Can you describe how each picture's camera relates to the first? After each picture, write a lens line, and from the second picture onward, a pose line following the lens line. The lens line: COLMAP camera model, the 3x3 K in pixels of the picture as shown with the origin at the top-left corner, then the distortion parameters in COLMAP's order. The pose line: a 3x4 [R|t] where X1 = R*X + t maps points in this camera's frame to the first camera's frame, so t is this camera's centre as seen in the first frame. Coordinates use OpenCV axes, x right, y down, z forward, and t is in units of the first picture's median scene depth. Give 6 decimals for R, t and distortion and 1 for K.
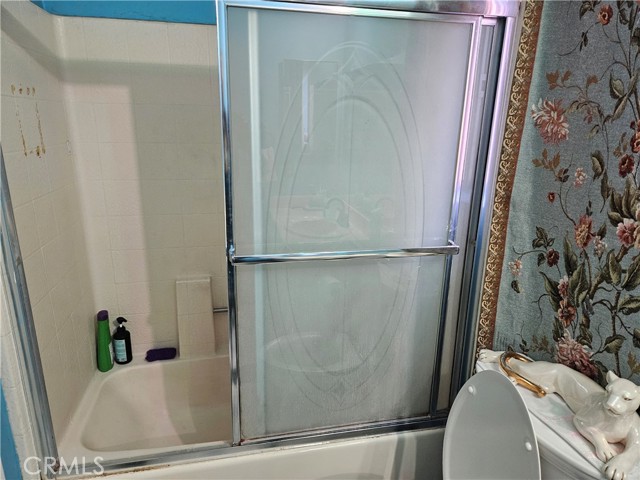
lens RADIAL K [[424.5, 0, 317.7], [0, 424.5, 243.2], [0, 0, 1]] dist [0.002184, -0.012188]
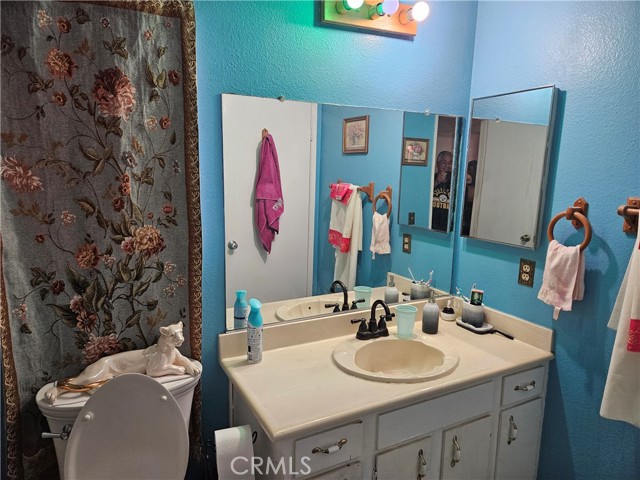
lens RADIAL K [[424.5, 0, 318.7], [0, 424.5, 240.8], [0, 0, 1]] dist [0.002184, -0.012188]
pose [[-0.267844, -0.183446, 0.945837, -0.798215], [0.235529, 0.939453, 0.248905, -0.228435], [-0.934230, 0.289440, -0.208420, 0.572588]]
